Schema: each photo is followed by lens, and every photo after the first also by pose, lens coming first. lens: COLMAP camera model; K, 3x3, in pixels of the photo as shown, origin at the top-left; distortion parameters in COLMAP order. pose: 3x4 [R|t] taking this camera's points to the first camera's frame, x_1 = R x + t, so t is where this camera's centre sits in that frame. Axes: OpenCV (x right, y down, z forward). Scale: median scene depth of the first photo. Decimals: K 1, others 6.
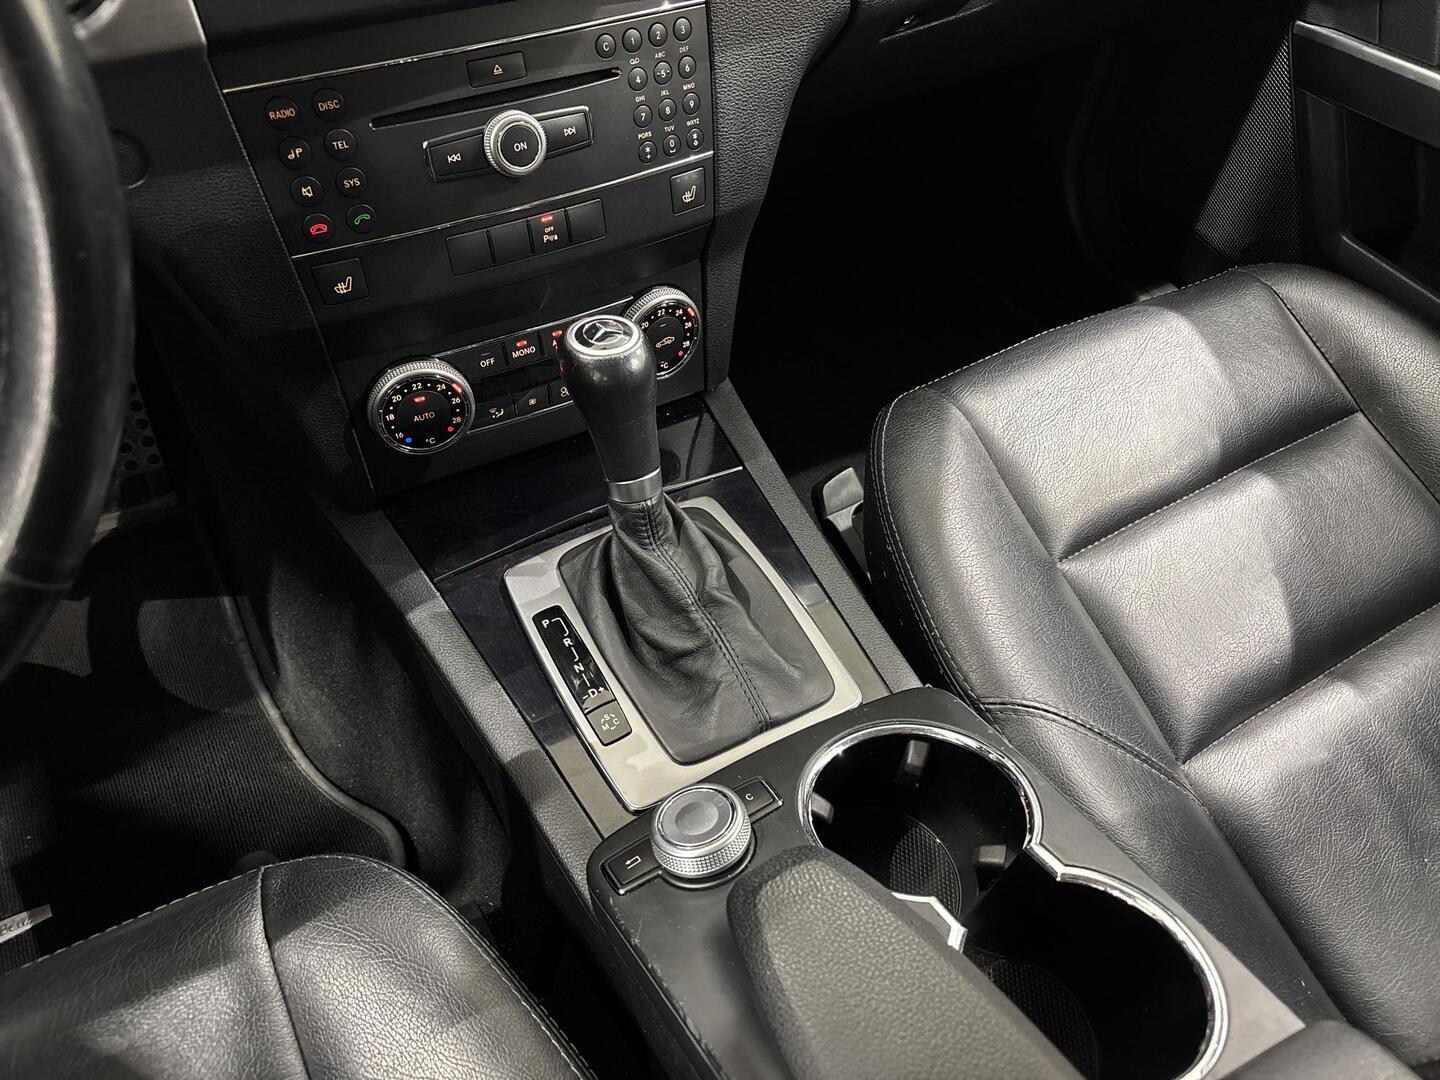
lens RADIAL K [[1085.3, 0, 720.0], [0, 1085.3, 540.0], [0, 0, 1]] dist [-0.043258, 0.006482]
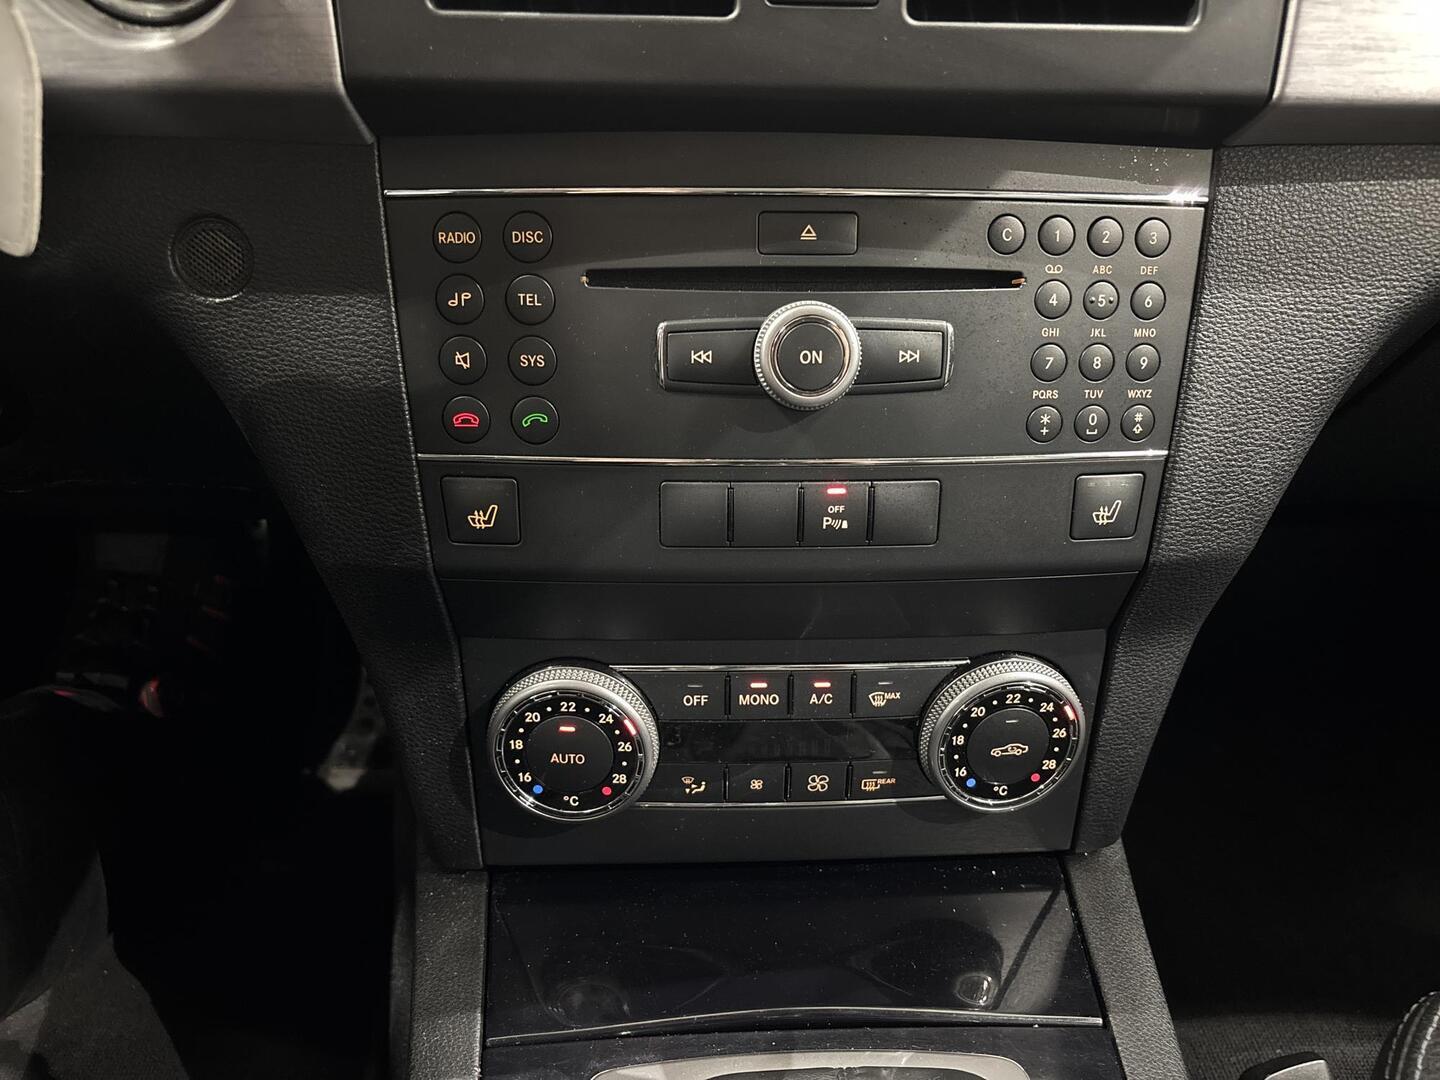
lens RADIAL K [[1089.3, 0, 720.0], [0, 1089.3, 540.0], [0, 0, 1]] dist [0.166717, -0.403679]
pose [[0.898220, 0.197632, -0.392611, 0.020600], [-0.315573, 0.911717, -0.263031, -0.090420], [0.305966, 0.360157, 0.881290, 0.437912]]
